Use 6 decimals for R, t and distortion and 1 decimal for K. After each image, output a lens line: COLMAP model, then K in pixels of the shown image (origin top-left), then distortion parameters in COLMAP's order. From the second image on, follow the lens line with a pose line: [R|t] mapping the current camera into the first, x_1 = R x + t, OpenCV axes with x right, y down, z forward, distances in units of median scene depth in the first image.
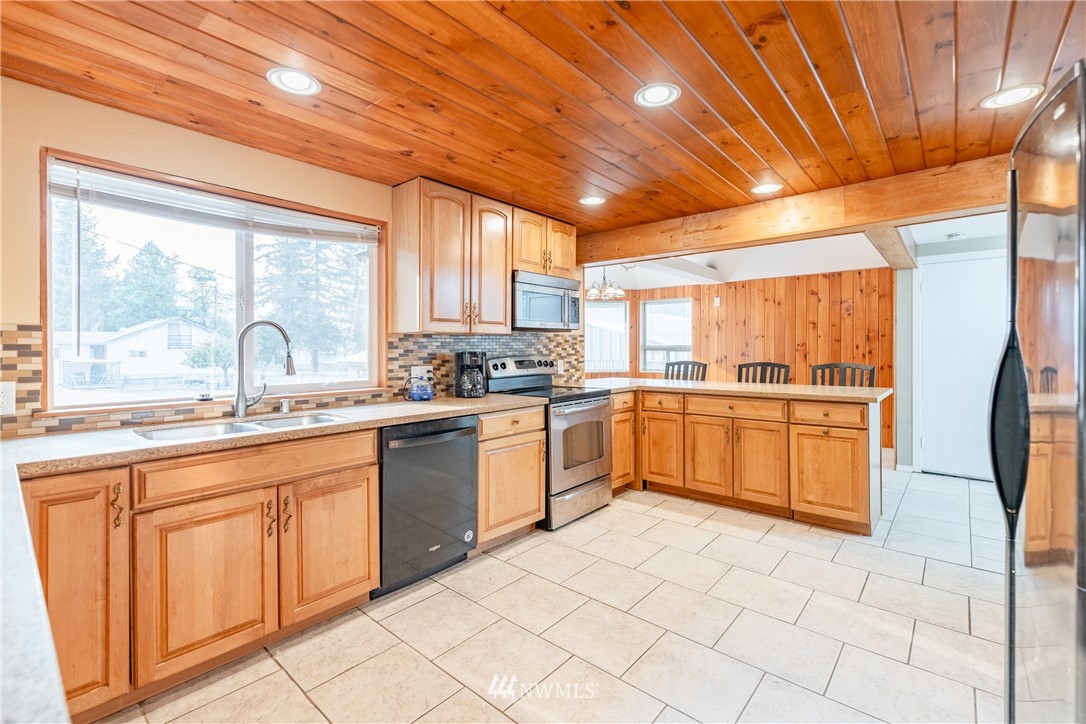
lens RADIAL K [[473.4, 0, 540.1], [0, 473.4, 349.6], [0, 0, 1]] dist [0.000199, -0.001239]
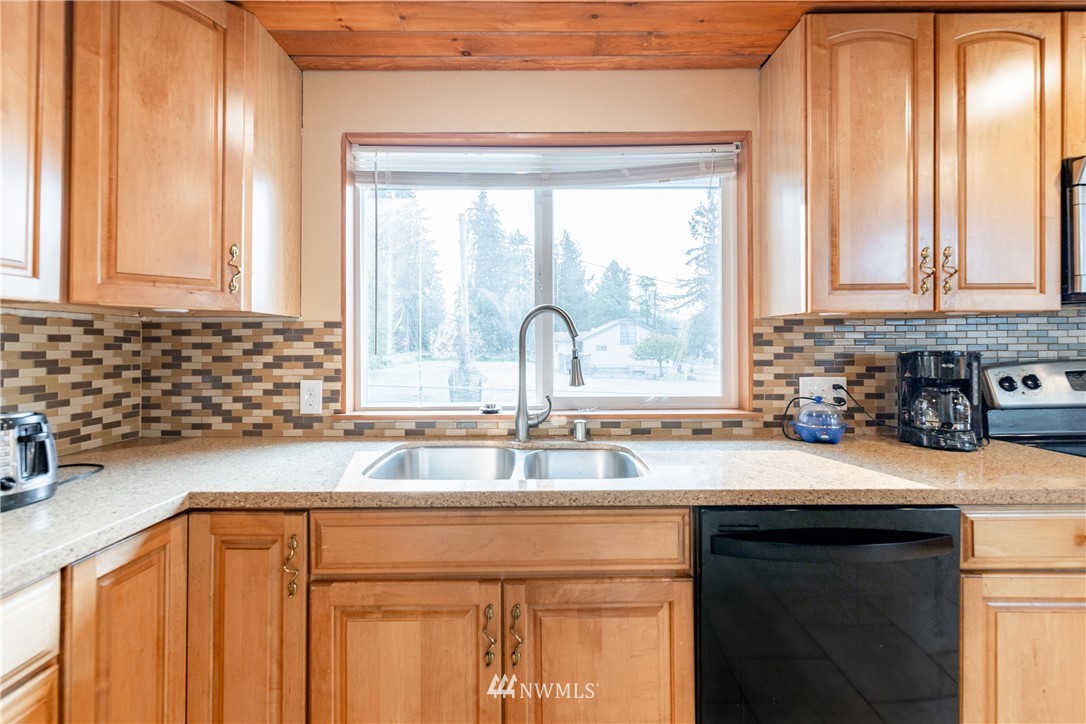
lens RADIAL K [[473.4, 0, 529.8], [0, 473.4, 340.9], [0, 0, 1]] dist [0.000199, -0.001239]
pose [[0.650074, -0.007326, -0.759835, -0.059216], [0.001215, 0.999962, -0.008602, -0.002807], [0.759870, 0.004669, 0.650059, 0.439326]]
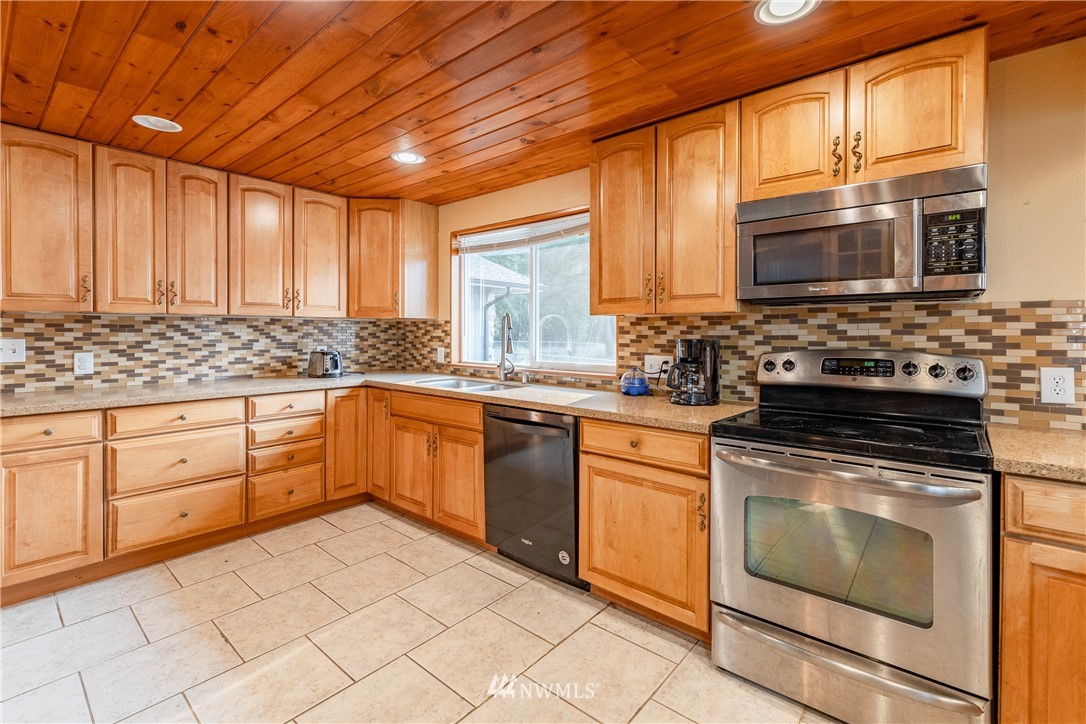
lens RADIAL K [[473.4, 0, 560.2], [0, 473.4, 334.0], [0, 0, 1]] dist [0.000199, -0.001239]
pose [[0.034551, 0.010021, -0.999353, 0.654602], [-0.005767, 0.999935, 0.009828, -0.010765], [0.999386, 0.005423, 0.034606, 0.919432]]
